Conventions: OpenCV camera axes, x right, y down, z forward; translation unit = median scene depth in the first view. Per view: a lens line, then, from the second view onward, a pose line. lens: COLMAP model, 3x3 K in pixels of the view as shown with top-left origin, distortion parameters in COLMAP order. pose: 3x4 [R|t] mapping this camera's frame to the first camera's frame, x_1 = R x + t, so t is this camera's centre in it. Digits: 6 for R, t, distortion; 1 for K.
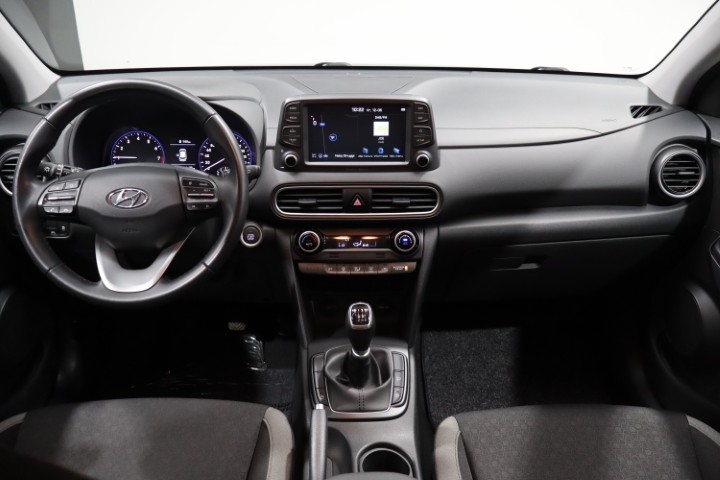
lens RADIAL K [[603.2, 0, 357.3], [0, 603.2, 244.3], [0, 0, 1]] dist [-0.000527, 0.006506]
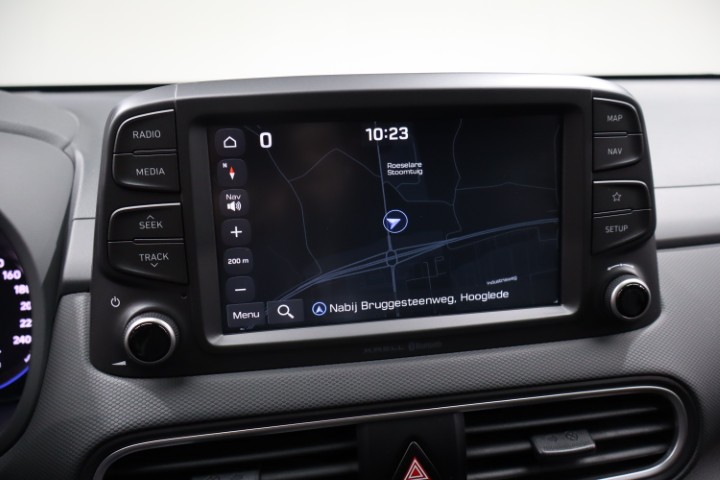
lens RADIAL K [[603.2, 0, 364.0], [0, 603.2, 238.9], [0, 0, 1]] dist [-0.000527, 0.006506]
pose [[0.987591, -0.062822, 0.143937, -0.055069], [0.082711, 0.987160, -0.136655, -0.137190], [-0.133504, 0.146865, 0.980106, 0.729524]]
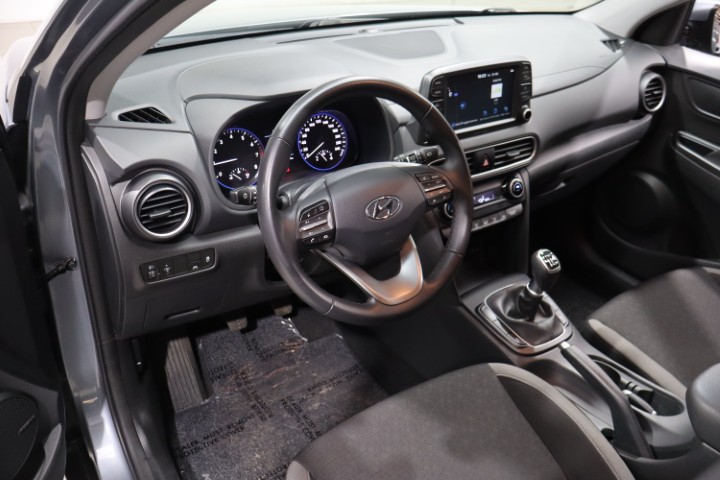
lens RADIAL K [[603.2, 0, 357.9], [0, 603.2, 242.5], [0, 0, 1]] dist [-0.000527, 0.006506]
pose [[0.843856, -0.256079, 0.471520, -0.745148], [0.188816, 0.964279, 0.185779, -0.176379], [-0.502251, -0.067740, 0.862064, 0.173667]]
